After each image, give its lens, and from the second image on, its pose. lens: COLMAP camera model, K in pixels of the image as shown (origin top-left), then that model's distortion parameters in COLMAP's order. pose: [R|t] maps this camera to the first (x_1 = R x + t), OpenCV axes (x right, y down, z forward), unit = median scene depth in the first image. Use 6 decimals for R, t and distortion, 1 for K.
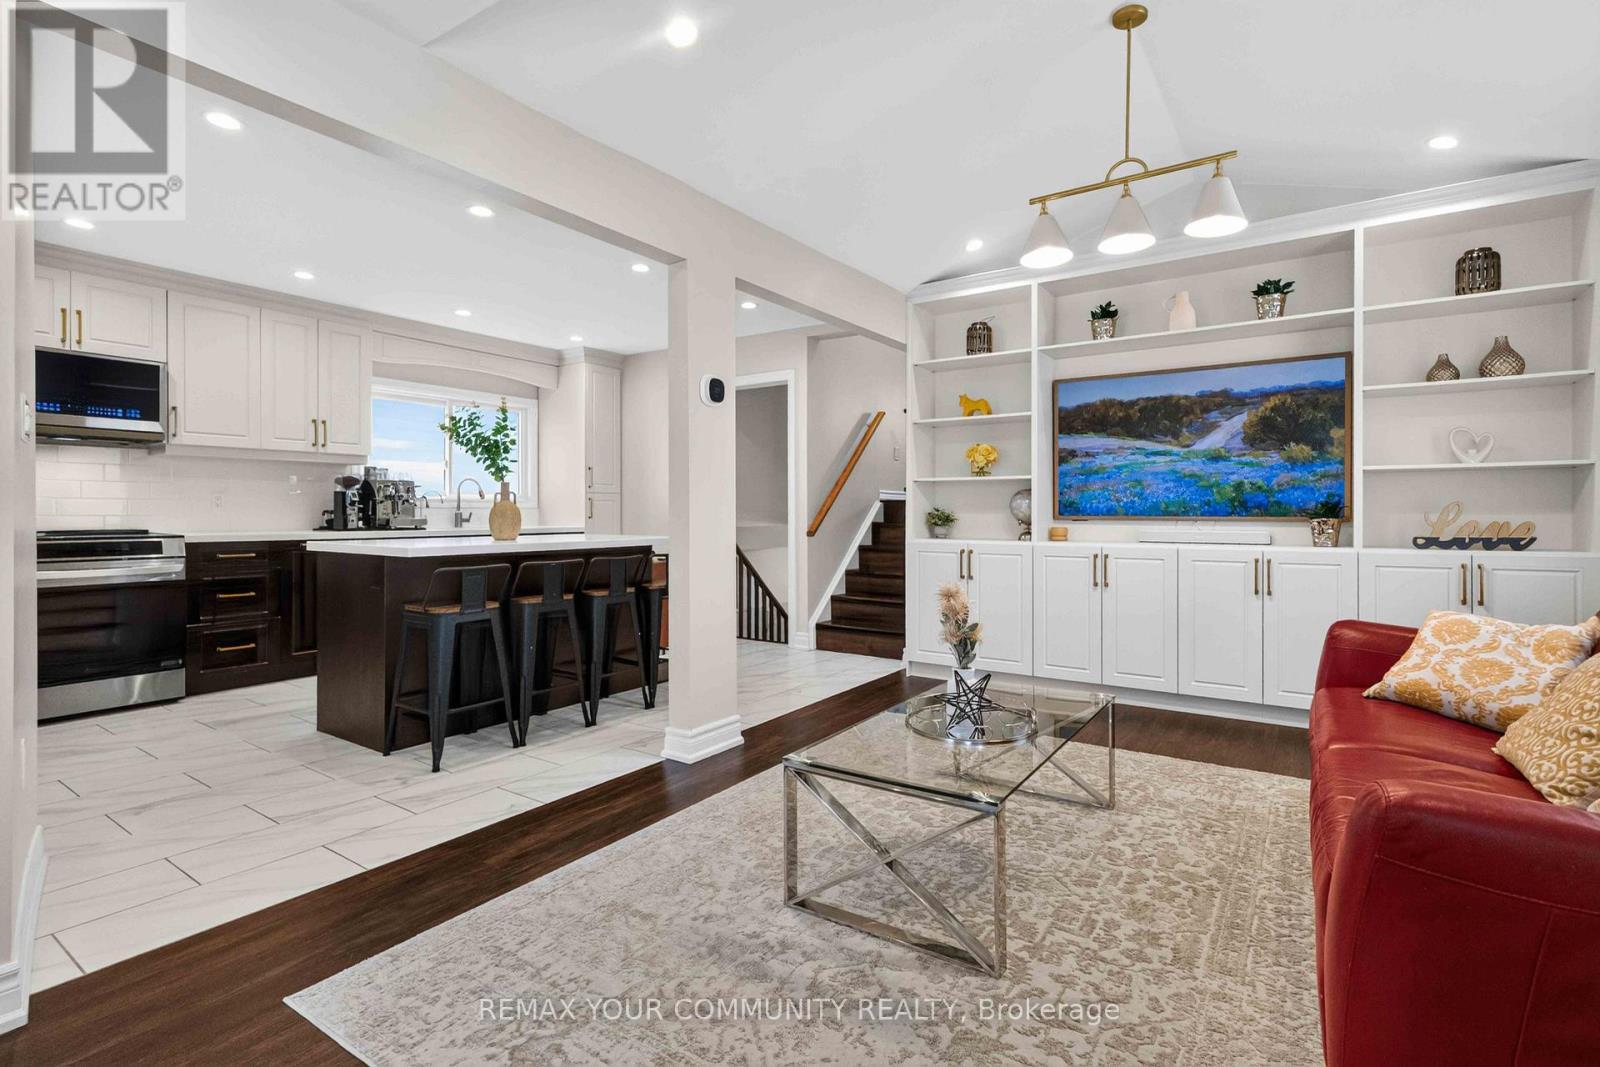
lens RADIAL K [[761.1, 0, 816.2], [0, 761.1, 522.9], [0, 0, 1]] dist [0.010931, 0.001612]
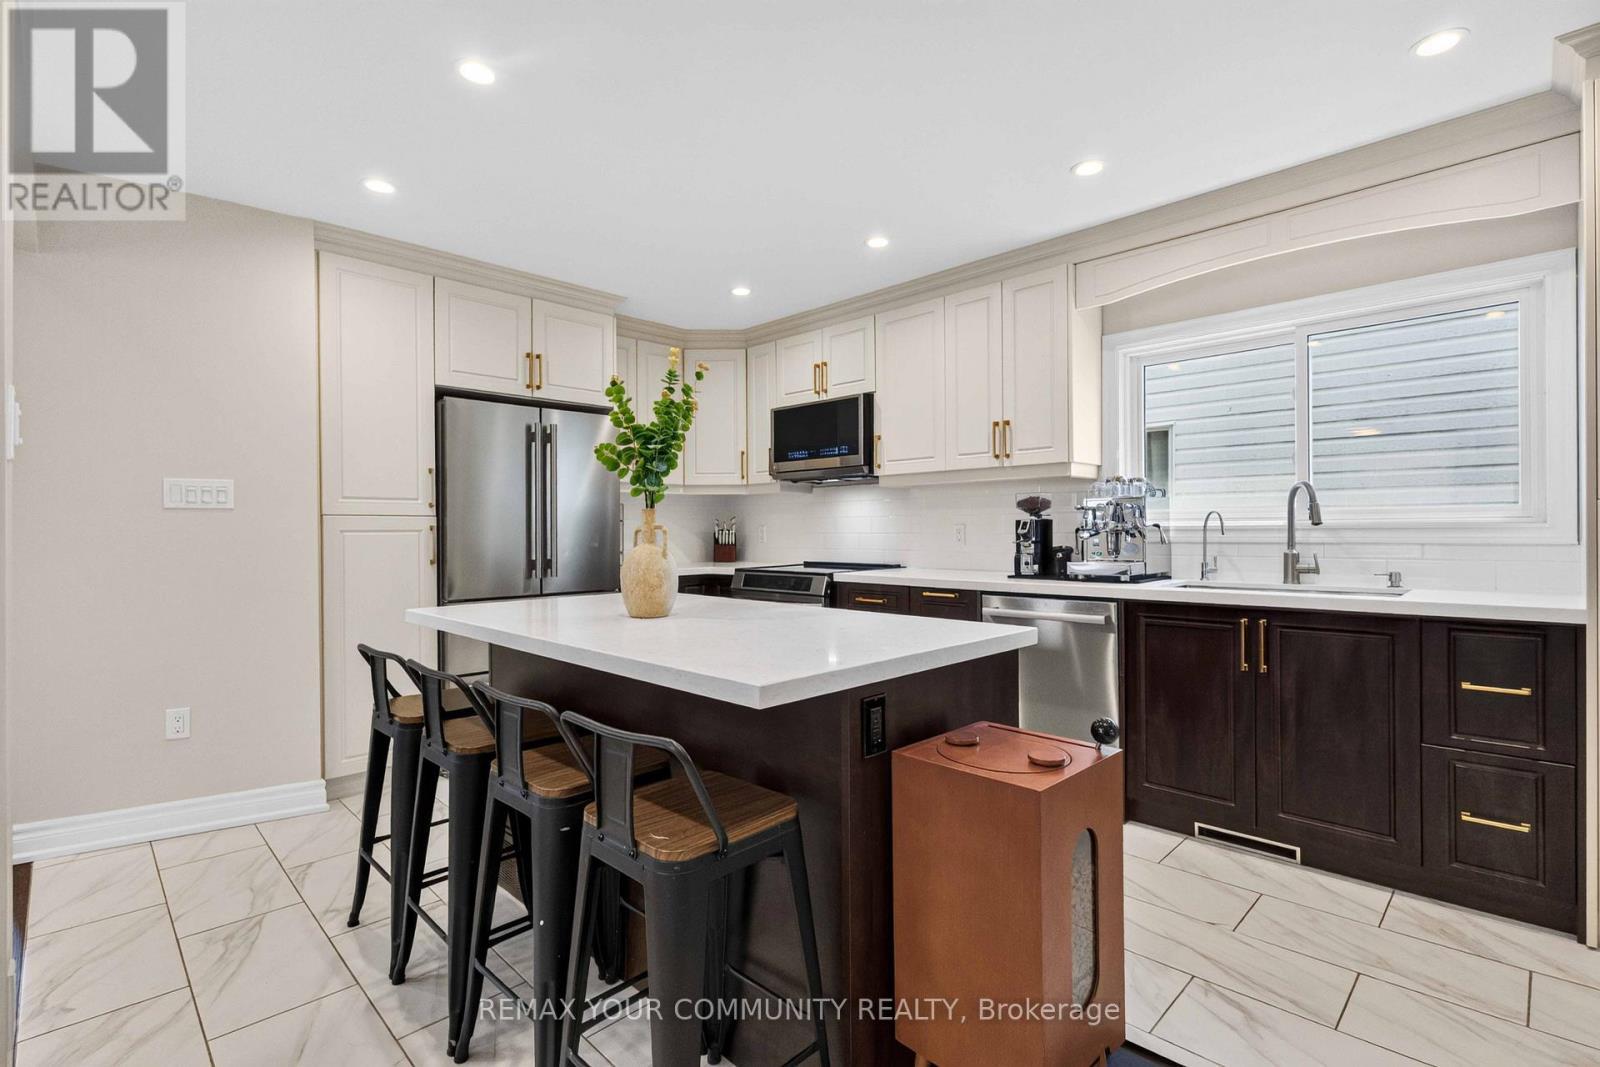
lens RADIAL K [[745.5, 0, 812.7], [0, 745.5, 531.2], [0, 0, 1]] dist [0.005127, 0.001342]
pose [[-0.178995, -0.001155, -0.983849, 0.078511], [-0.010916, 0.999940, 0.000812, -0.033180], [0.983789, 0.010885, -0.178997, 1.056297]]
